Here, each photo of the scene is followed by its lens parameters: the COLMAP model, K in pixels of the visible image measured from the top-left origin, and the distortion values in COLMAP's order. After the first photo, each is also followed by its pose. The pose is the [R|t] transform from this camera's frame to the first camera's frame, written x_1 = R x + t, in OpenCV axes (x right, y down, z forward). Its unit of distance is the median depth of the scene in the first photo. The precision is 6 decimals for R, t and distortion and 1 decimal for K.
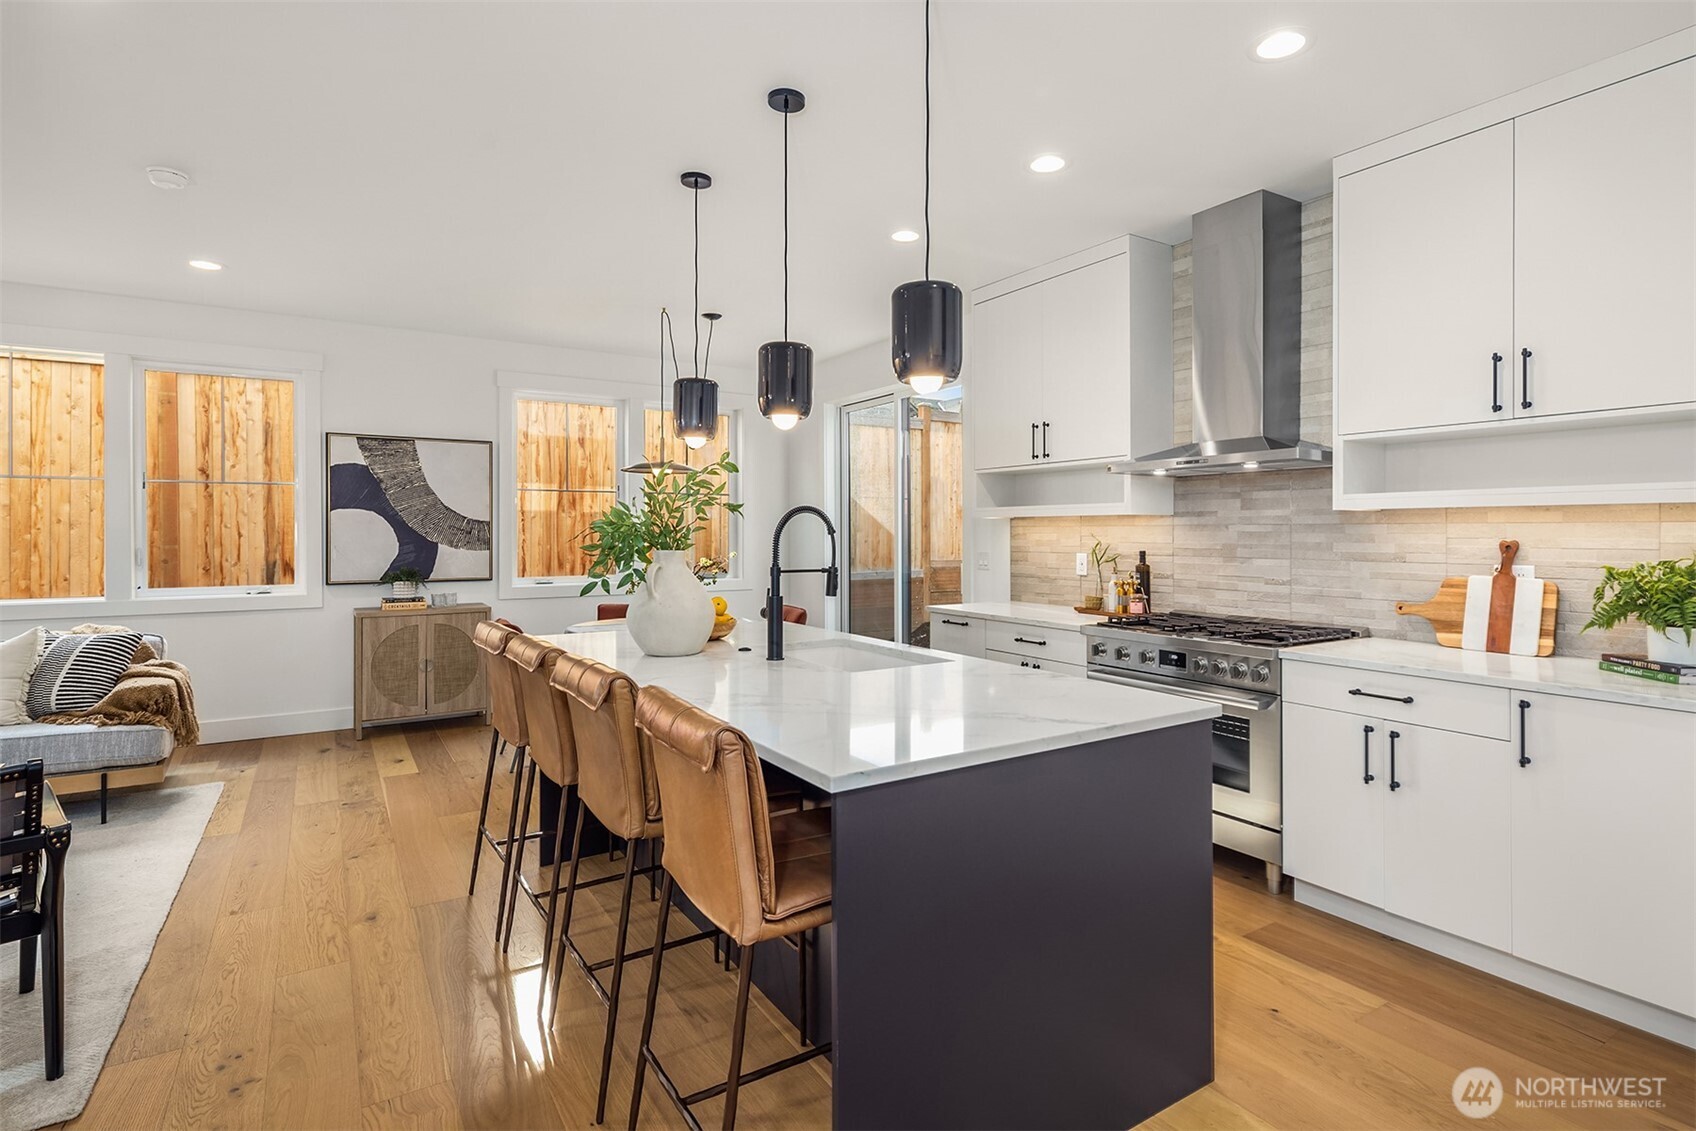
lens RADIAL K [[825.8, 0, 905.5], [0, 825.8, 563.6], [0, 0, 1]] dist [-0.000109, -0.016116]
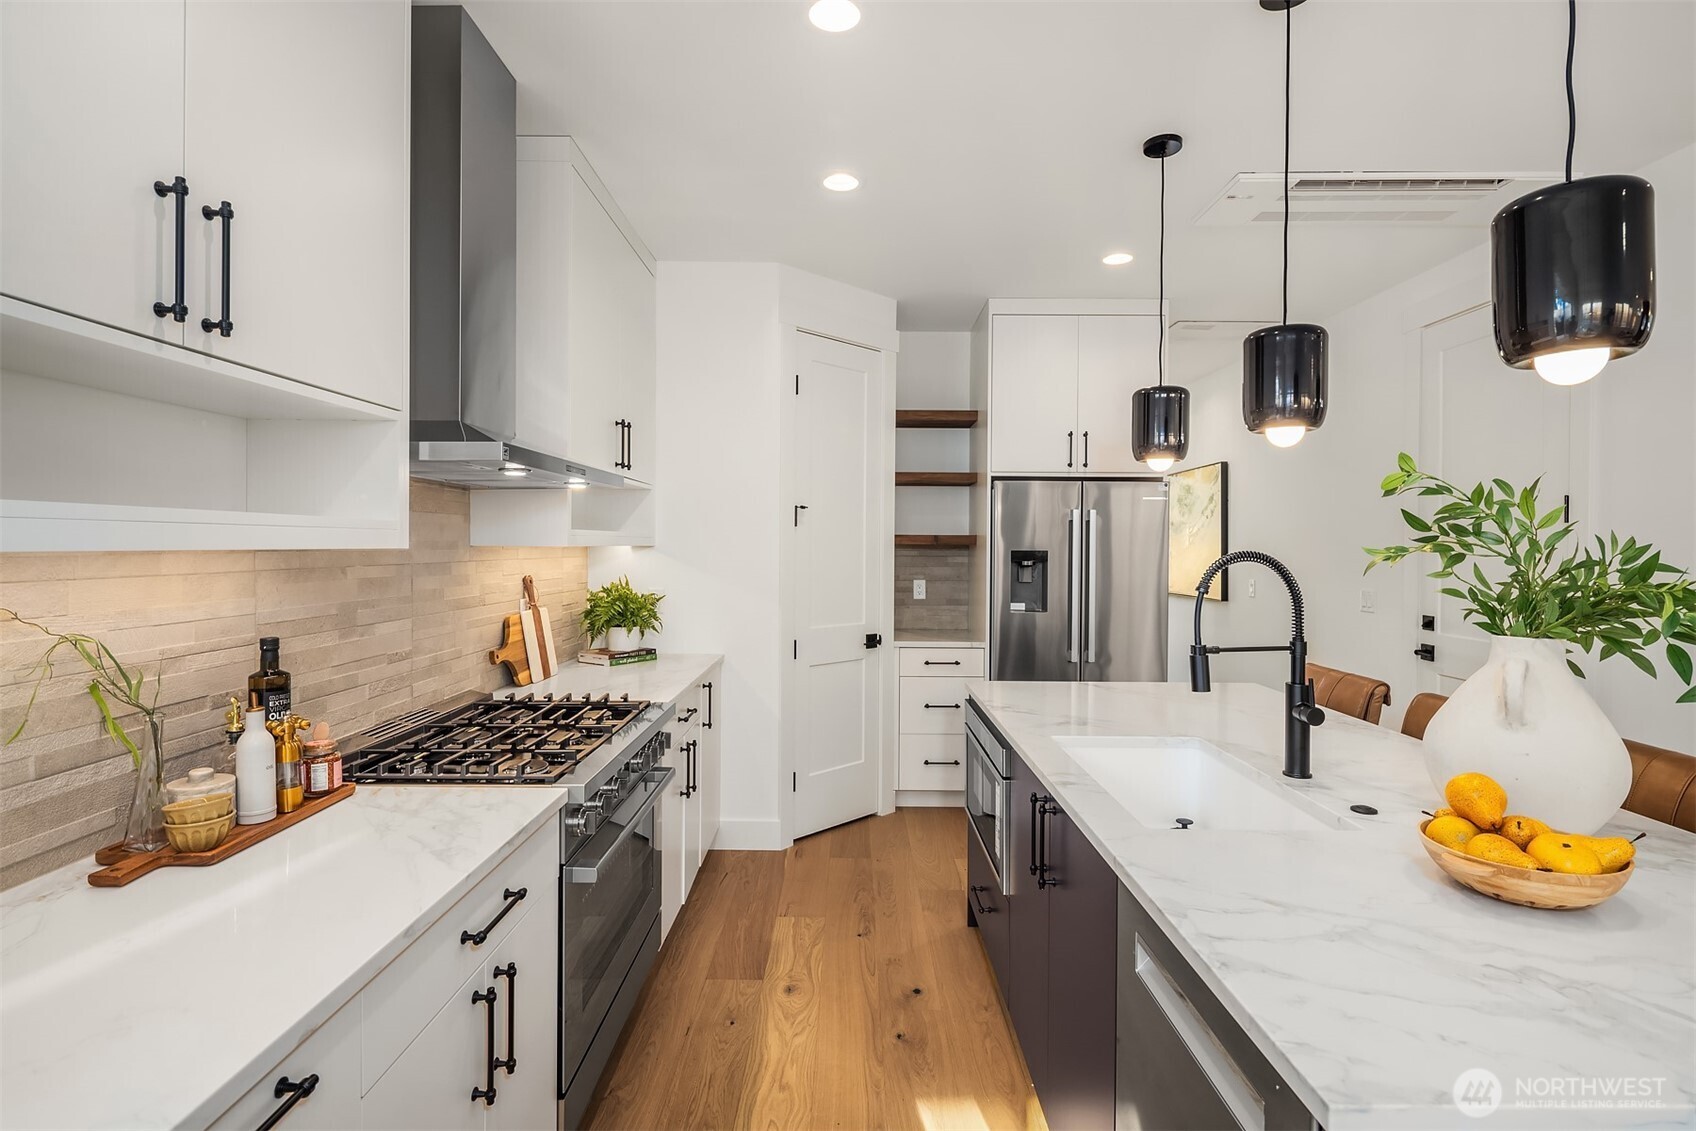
lens RADIAL K [[822.8, 0, 848.0], [0, 822.8, 565.5], [0, 0, 1]] dist [0.021962, -0.015712]
pose [[-0.813020, -0.016076, 0.582013, -0.185493], [0.021321, 0.998126, 0.057352, -0.074584], [-0.581845, 0.059038, -0.811154, 1.298512]]
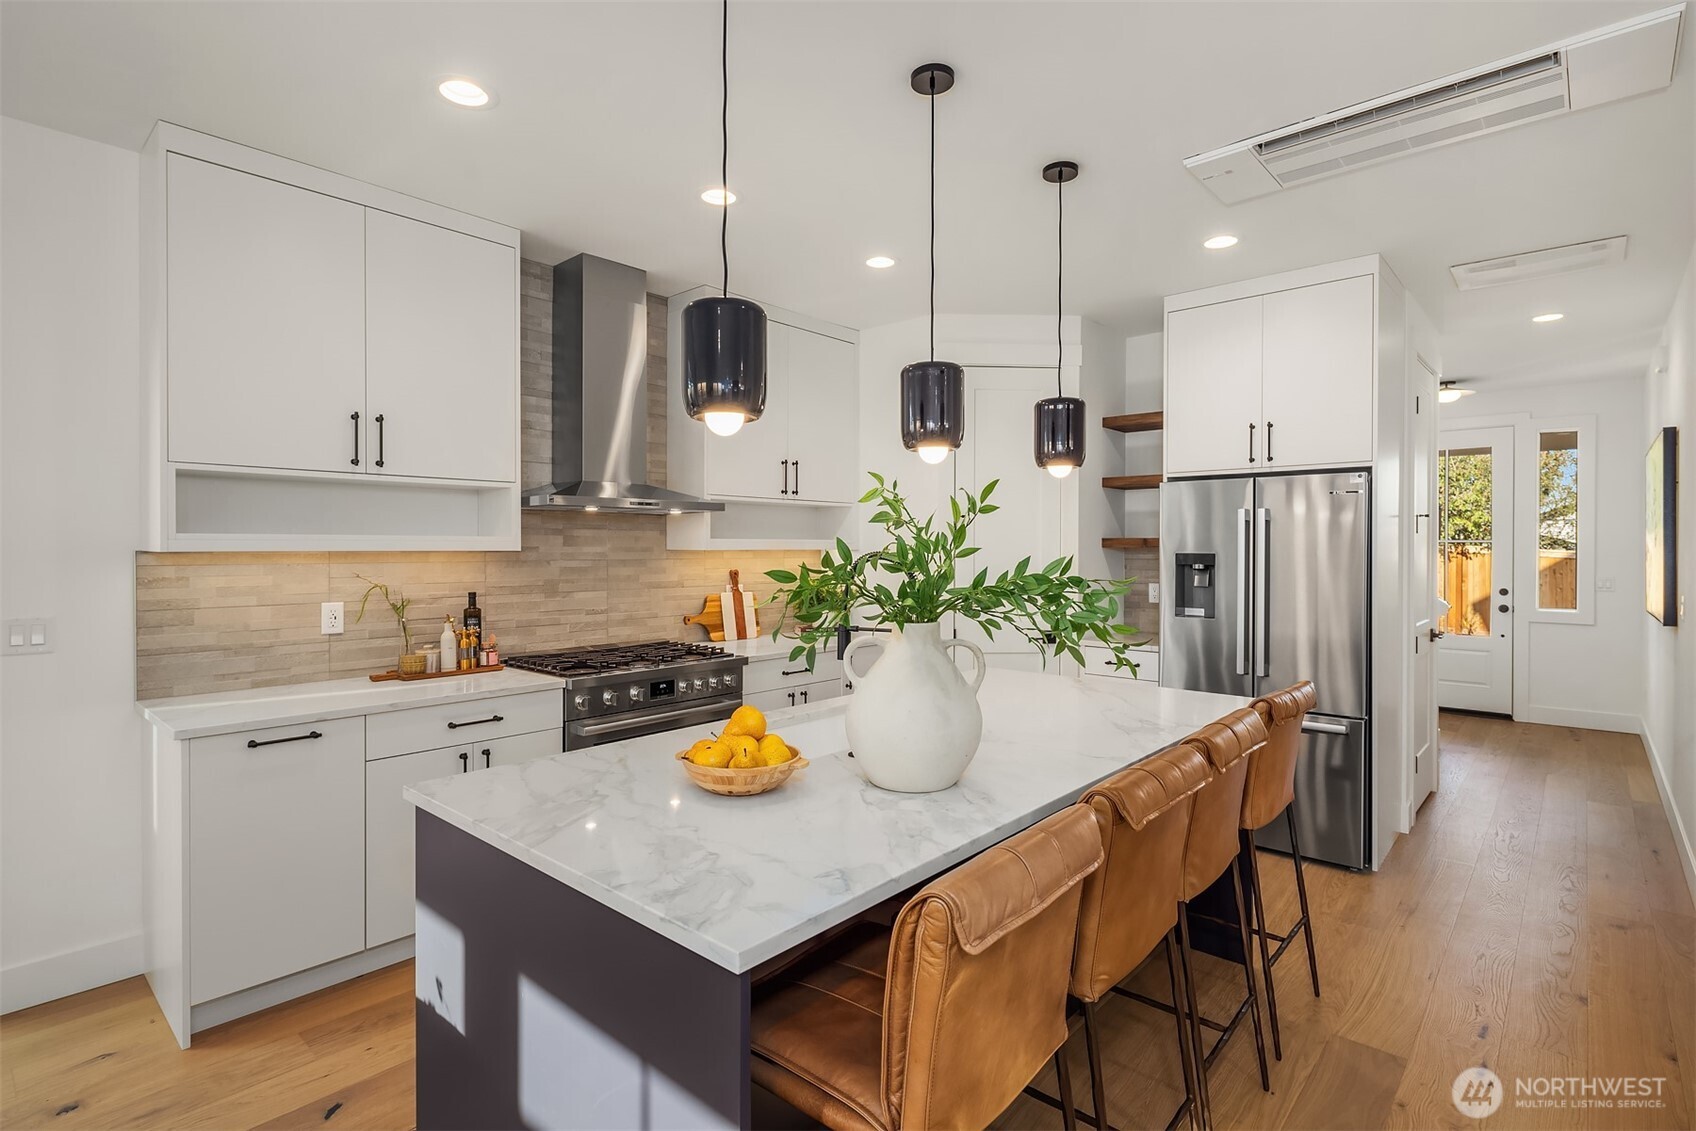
lens RADIAL K [[822.8, 0, 848.0], [0, 822.8, 565.5], [0, 0, 1]] dist [0.021962, -0.015712]
pose [[-0.217692, -0.017253, 0.975865, -0.704258], [0.040362, 0.998829, 0.026663, -0.055700], [-0.975183, 0.045192, -0.216740, 0.902462]]
